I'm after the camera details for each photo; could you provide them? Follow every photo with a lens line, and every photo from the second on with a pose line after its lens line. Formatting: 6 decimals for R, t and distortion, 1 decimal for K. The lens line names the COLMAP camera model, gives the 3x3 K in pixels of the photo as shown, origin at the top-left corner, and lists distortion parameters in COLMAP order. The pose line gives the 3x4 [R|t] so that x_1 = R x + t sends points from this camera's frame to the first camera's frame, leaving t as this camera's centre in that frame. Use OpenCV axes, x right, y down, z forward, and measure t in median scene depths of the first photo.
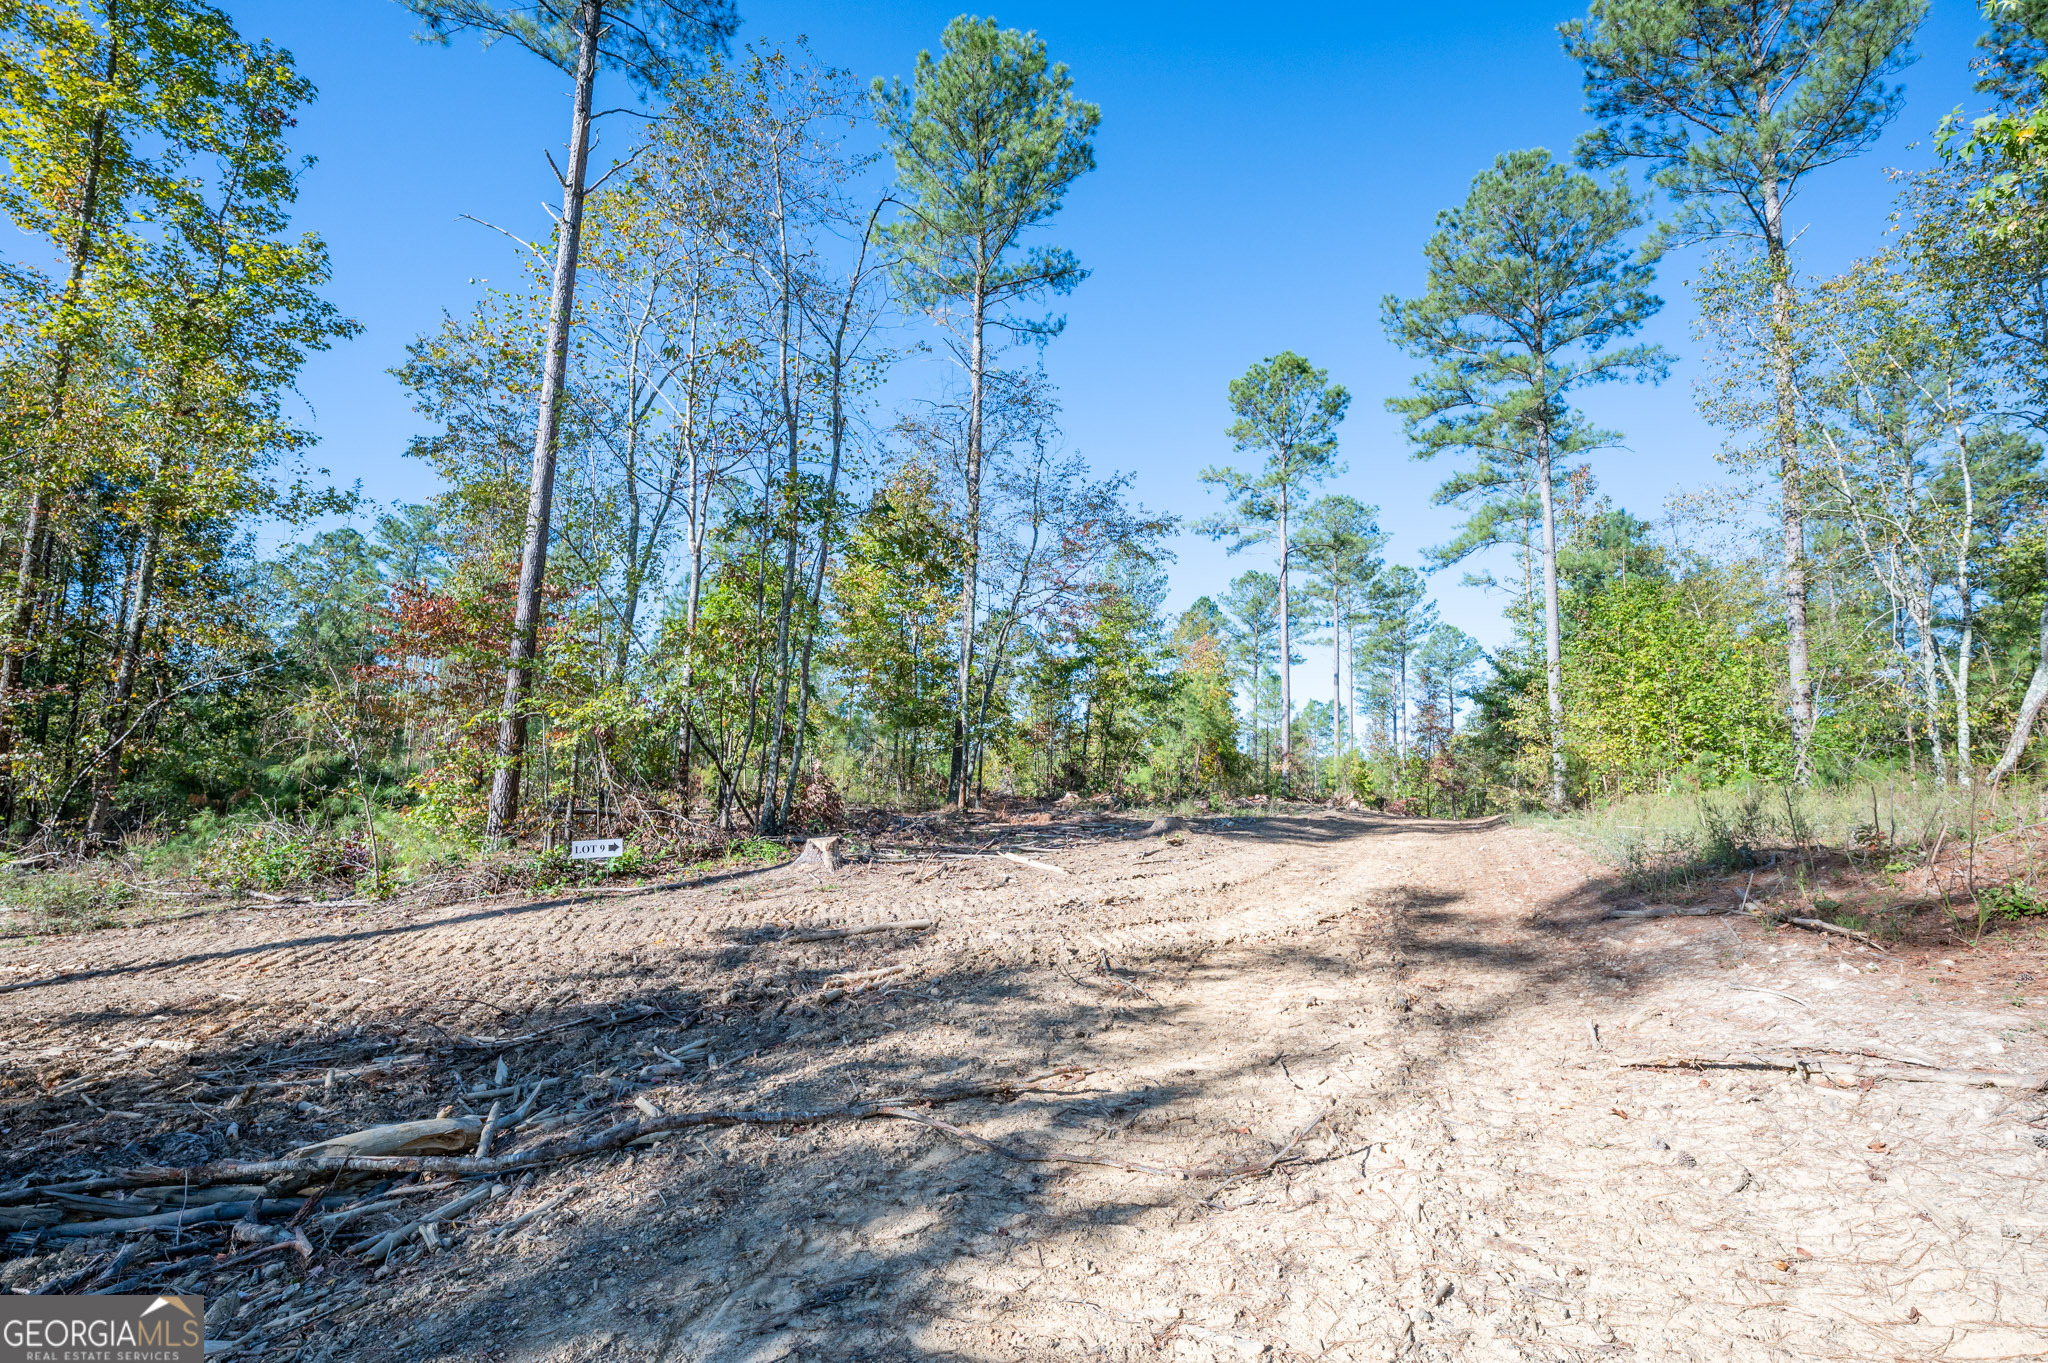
lens RADIAL K [[931.0, 0, 1018.2], [0, 931.0, 681.9], [0, 0, 1]] dist [-0.006513, 0.005076]
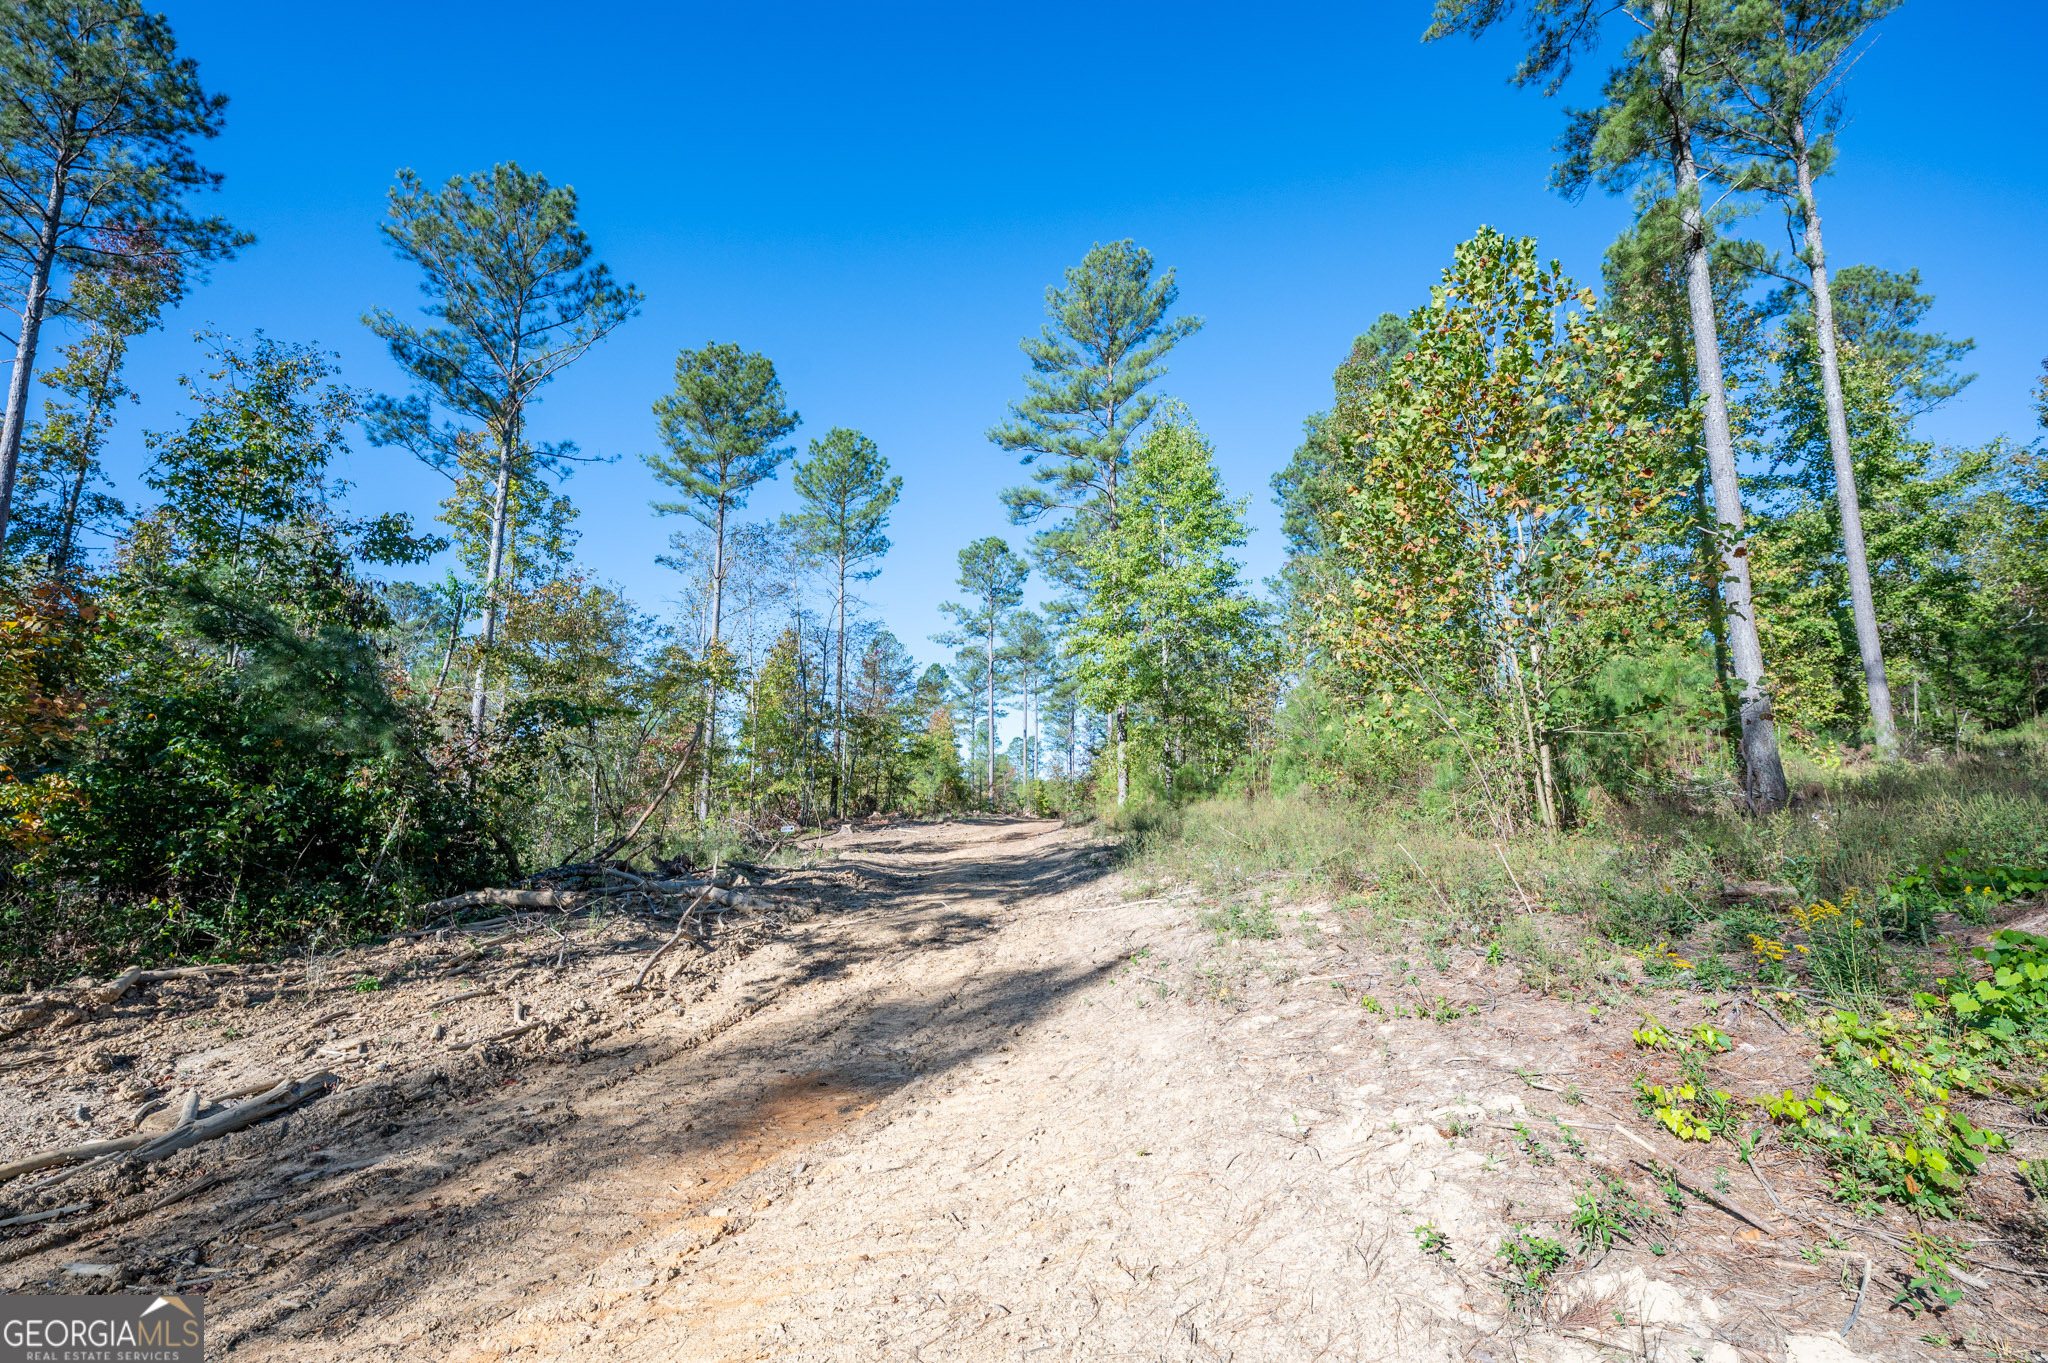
lens RADIAL K [[931.0, 0, 1018.2], [0, 931.0, 681.9], [0, 0, 1]] dist [-0.006513, 0.005076]
pose [[0.955331, 0.010573, 0.295348, -0.140569], [-0.003601, 0.999702, -0.024140, -0.060133], [-0.295515, 0.021999, 0.955085, -0.535517]]
